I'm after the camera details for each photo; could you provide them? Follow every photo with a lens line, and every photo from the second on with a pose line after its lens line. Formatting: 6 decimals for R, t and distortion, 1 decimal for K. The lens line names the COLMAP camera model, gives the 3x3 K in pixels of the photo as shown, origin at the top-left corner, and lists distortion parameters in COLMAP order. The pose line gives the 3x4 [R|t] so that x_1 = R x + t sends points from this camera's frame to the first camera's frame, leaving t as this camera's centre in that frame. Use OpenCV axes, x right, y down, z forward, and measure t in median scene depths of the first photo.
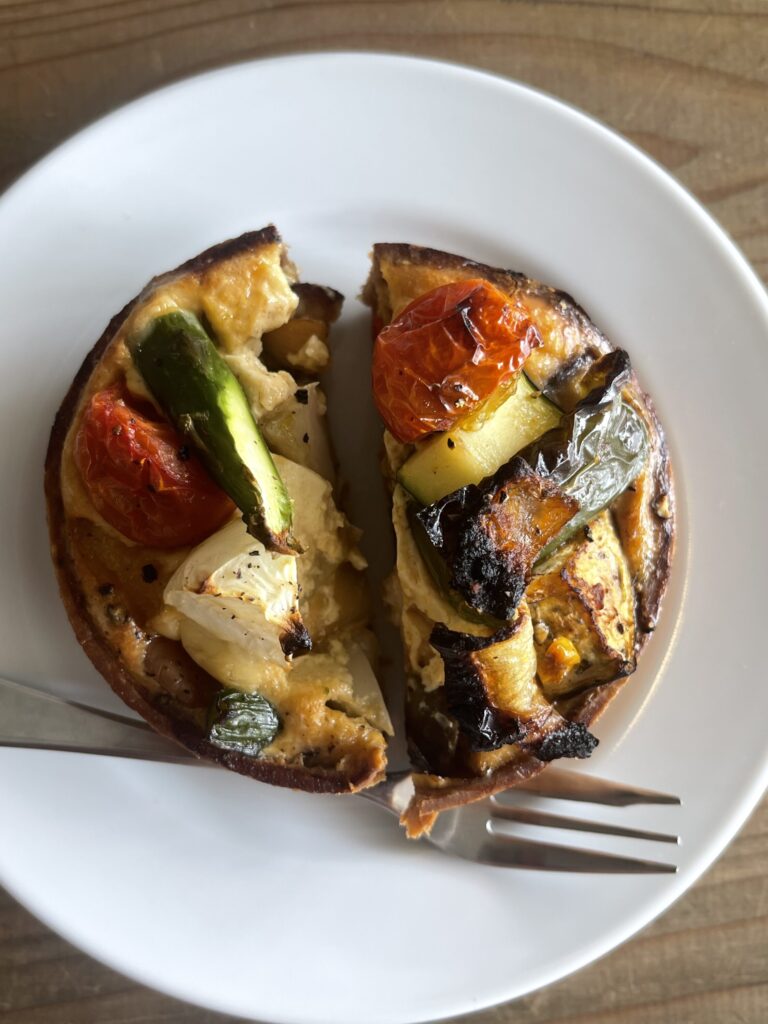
lens RADIAL K [[961.2, 0, 381.3], [0, 961.2, 512.9], [0, 0, 1]] dist [-0.008143, 0.000000]
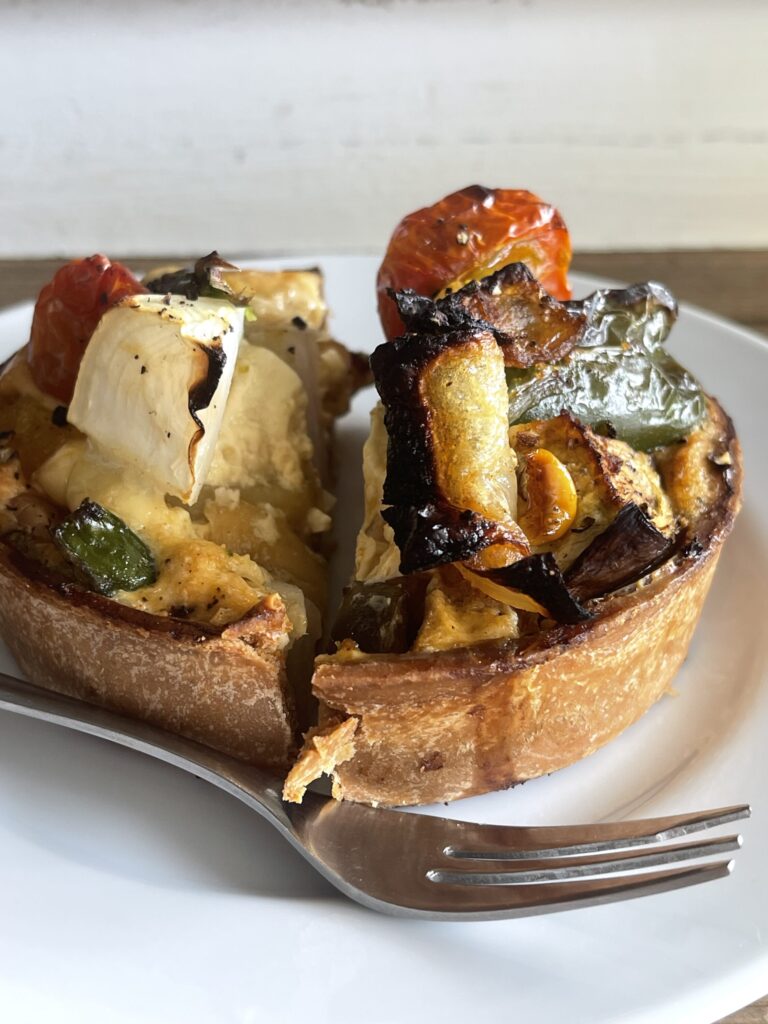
lens RADIAL K [[1425.9, 0, 386.1], [0, 1425.9, 512.0], [0, 0, 1]] dist [0.021823, 0.000000]
pose [[0.976928, 0.098803, -0.189339, 0.256201], [-0.206955, 0.656866, -0.725049, 0.913862], [0.052733, 0.747506, 0.662159, 0.274854]]
